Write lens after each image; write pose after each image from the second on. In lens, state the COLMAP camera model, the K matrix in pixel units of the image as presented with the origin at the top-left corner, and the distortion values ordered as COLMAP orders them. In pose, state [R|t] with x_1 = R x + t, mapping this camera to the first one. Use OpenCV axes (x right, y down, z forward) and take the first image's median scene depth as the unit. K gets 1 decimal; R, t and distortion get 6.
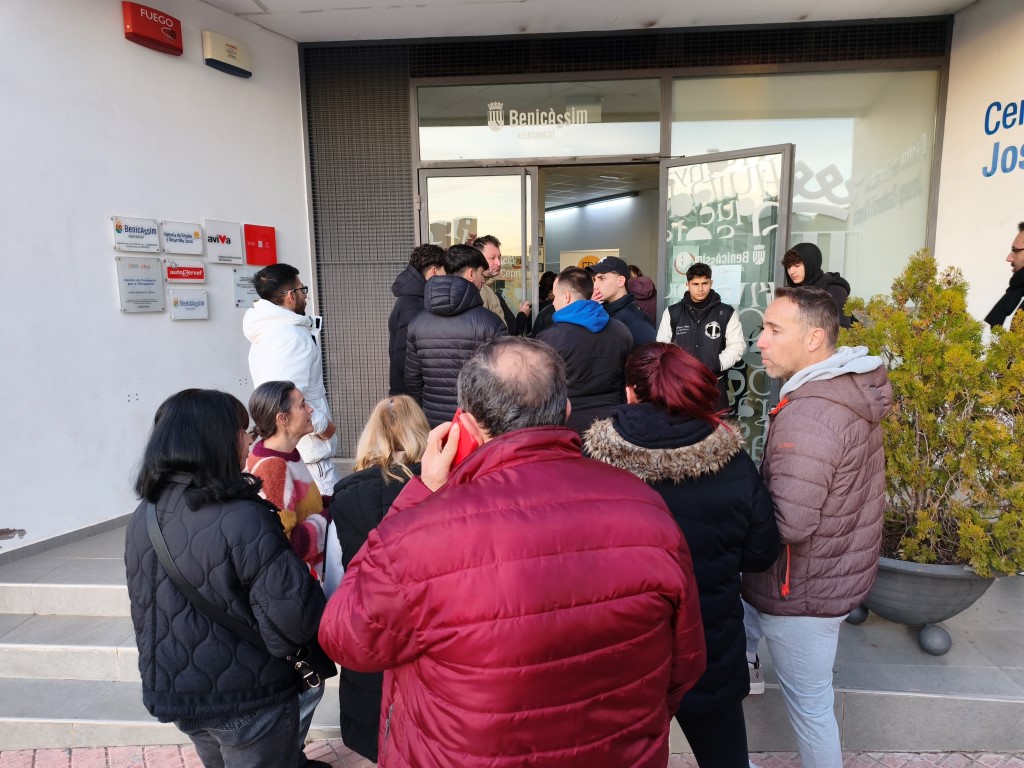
lens RADIAL K [[700.8, 0, 512.0], [0, 700.8, 384.0], [0, 0, 1]] dist [0.061299, 0.001740]
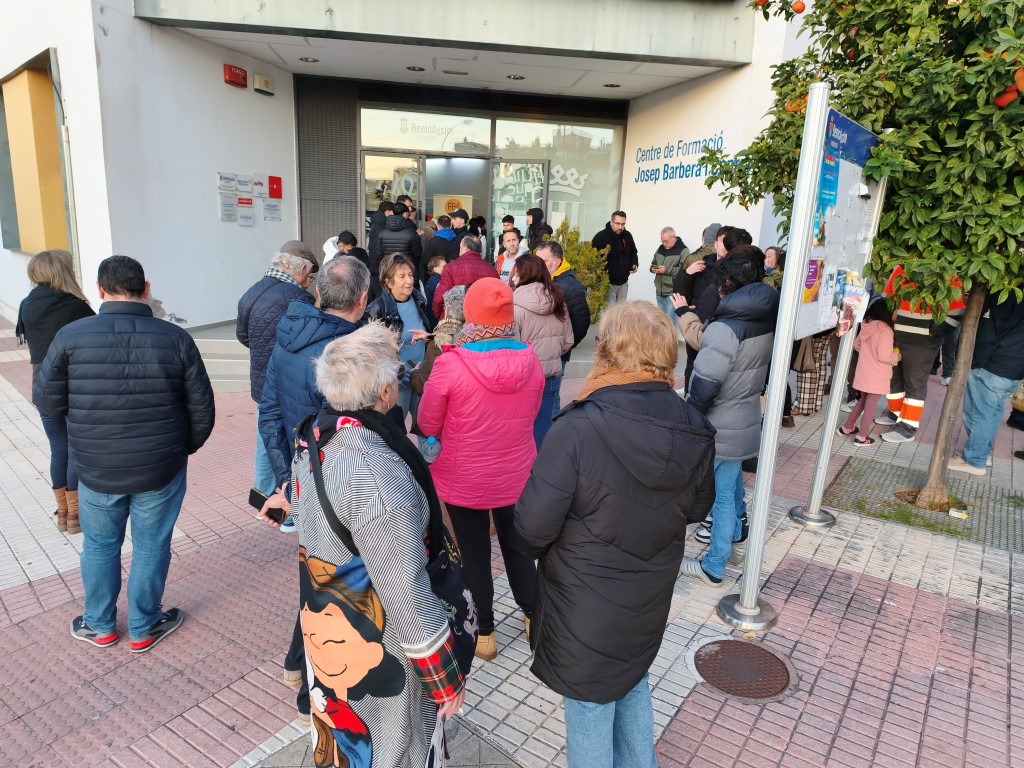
lens RADIAL K [[700.8, 0, 512.0], [0, 700.8, 384.0], [0, 0, 1]] dist [0.061299, 0.001740]
pose [[0.980168, 0.018232, 0.197327, -0.109055], [-0.037084, 0.995044, 0.092264, 0.130277], [-0.194667, -0.097752, 0.975986, -1.044170]]
